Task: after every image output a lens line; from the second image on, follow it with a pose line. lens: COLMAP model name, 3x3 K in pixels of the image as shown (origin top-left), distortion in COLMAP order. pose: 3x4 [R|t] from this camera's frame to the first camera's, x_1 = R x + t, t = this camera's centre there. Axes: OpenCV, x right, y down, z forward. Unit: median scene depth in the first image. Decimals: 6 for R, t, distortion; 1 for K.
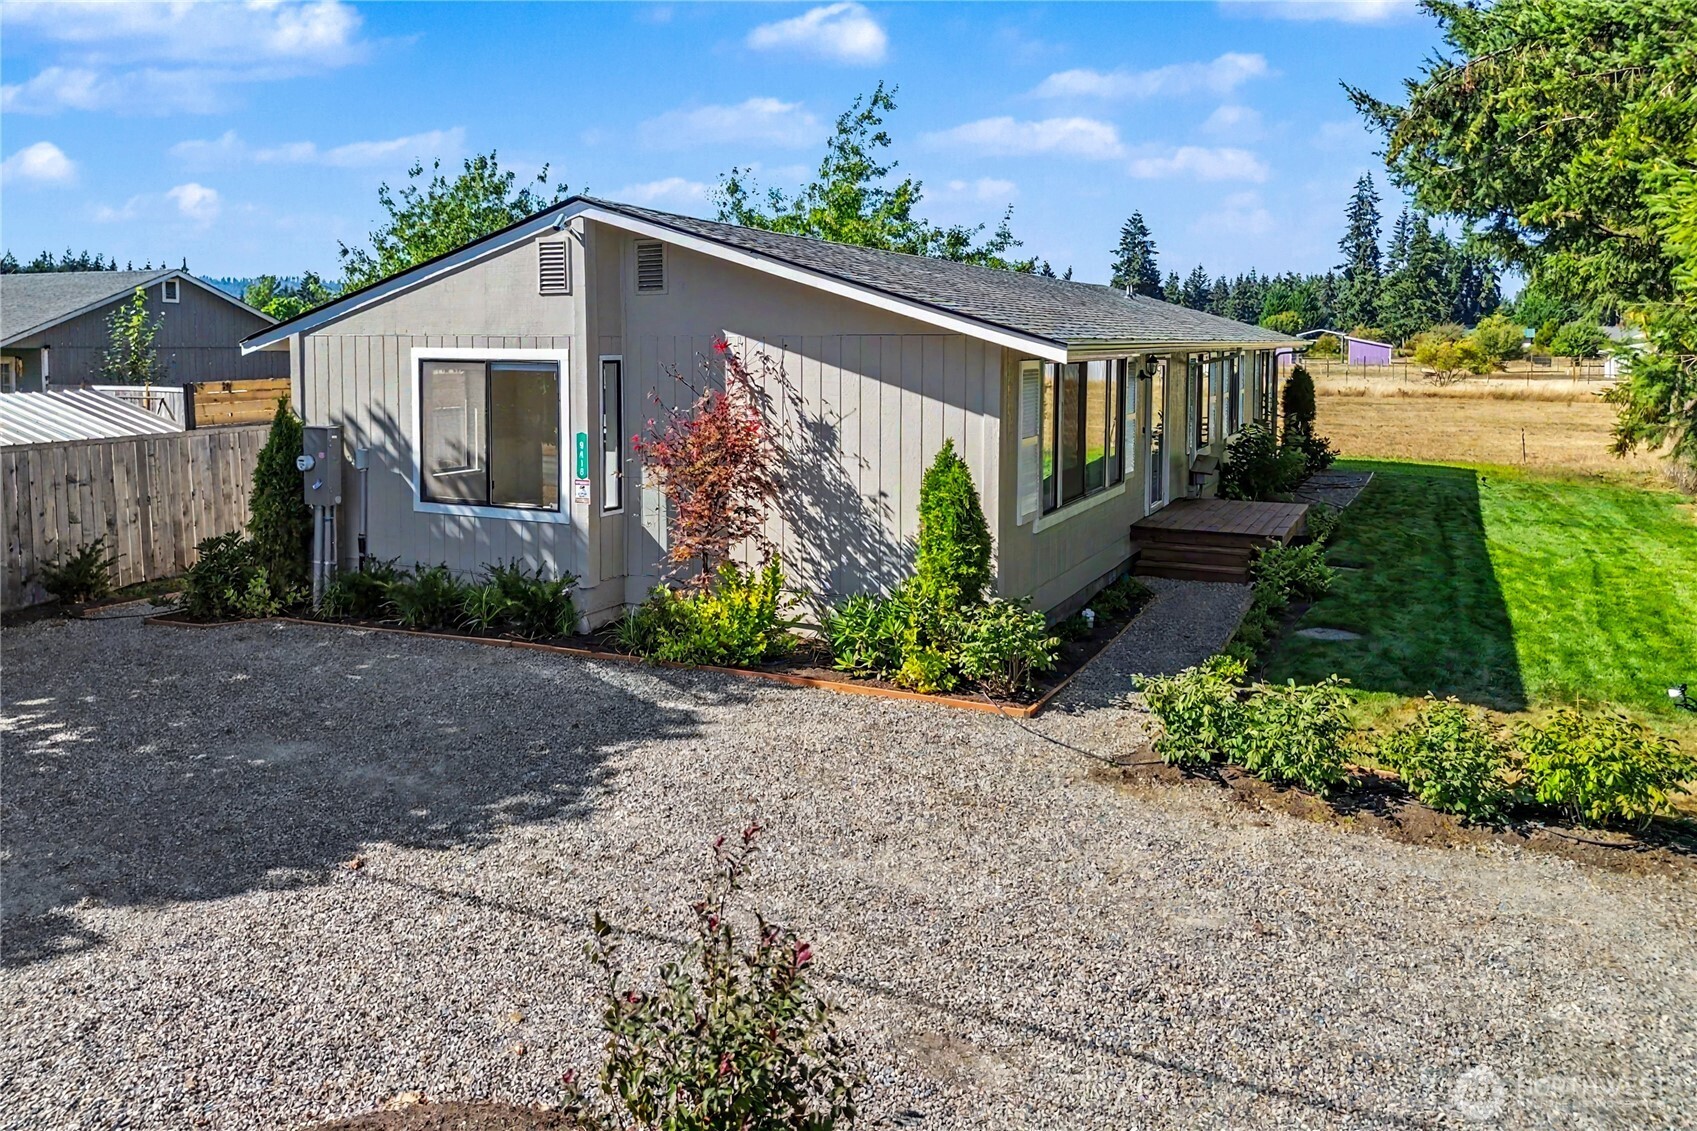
lens RADIAL K [[1172.5, 0, 845.4], [0, 1172.5, 504.4], [0, 0, 1]] dist [0.132245, -0.135008]
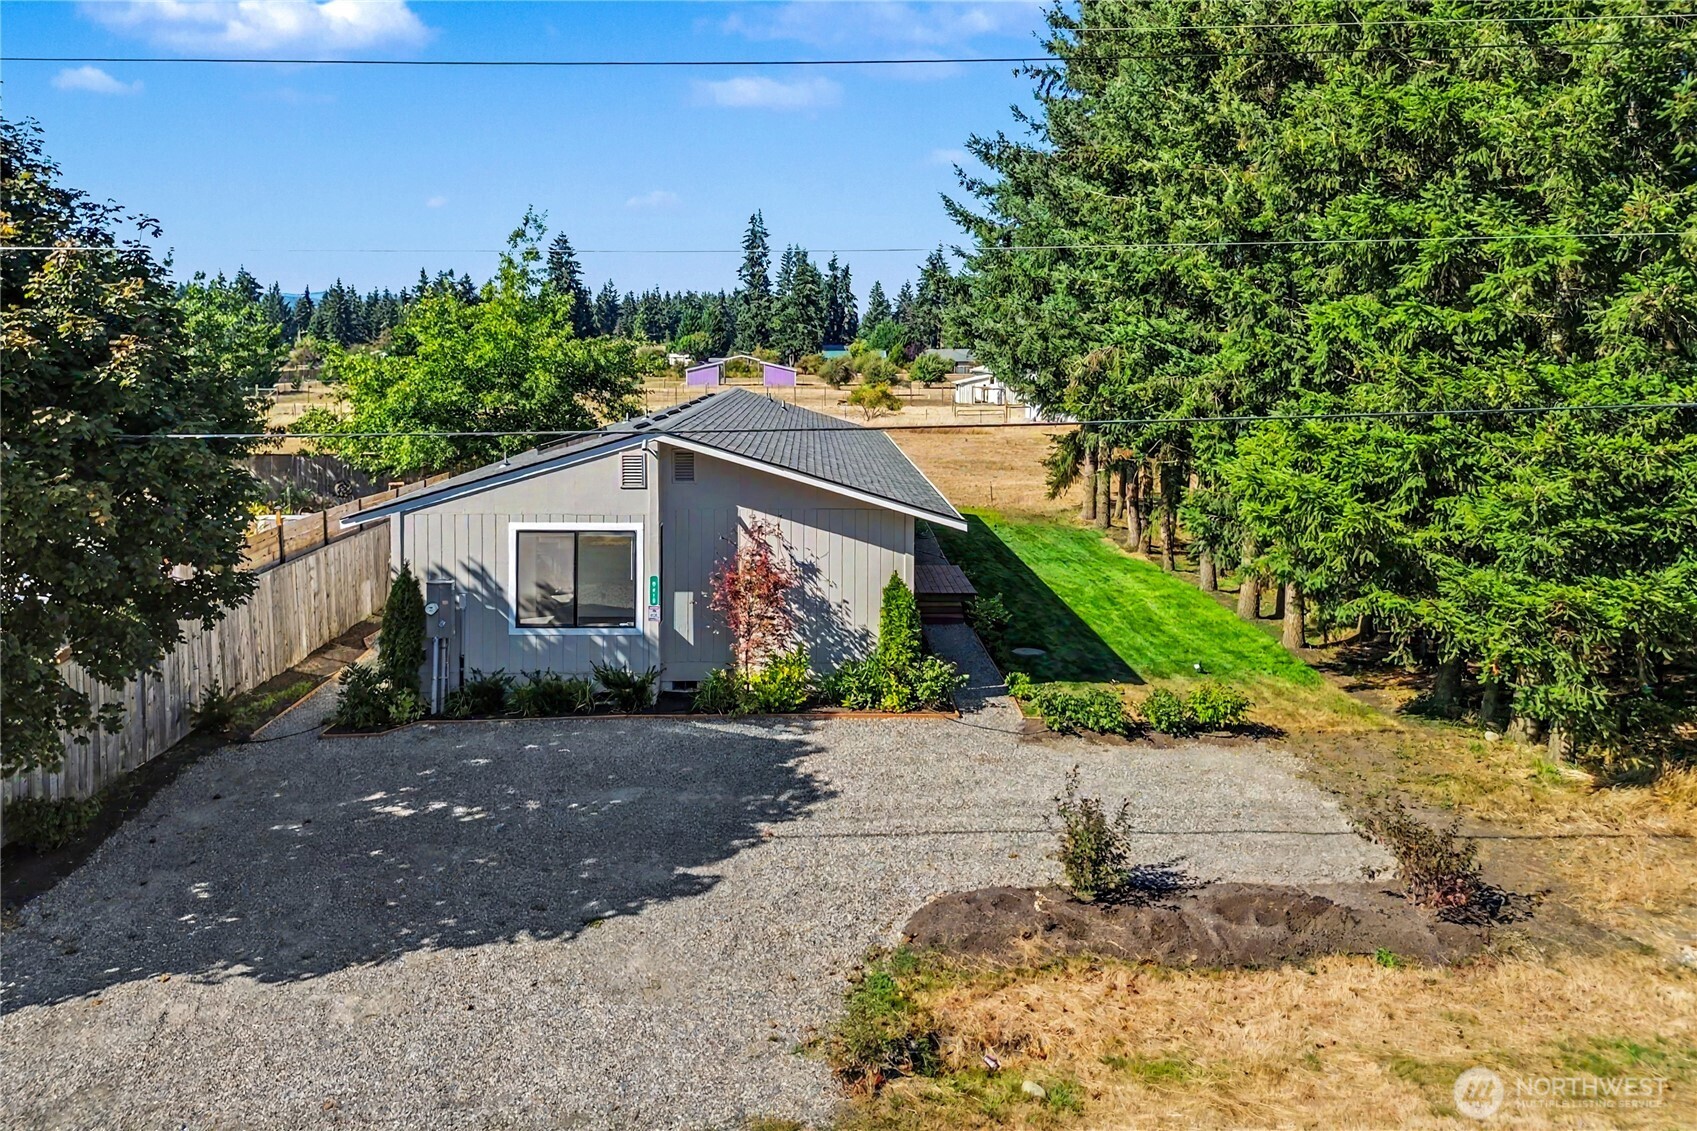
lens RADIAL K [[1172.5, 0, 845.4], [0, 1172.5, 504.4], [0, 0, 1]] dist [0.132245, -0.135008]
pose [[0.886484, -0.045845, 0.460482, -0.701964], [0.049786, 0.998753, 0.003589, -0.145998], [-0.460073, 0.019744, 0.887662, -0.491770]]
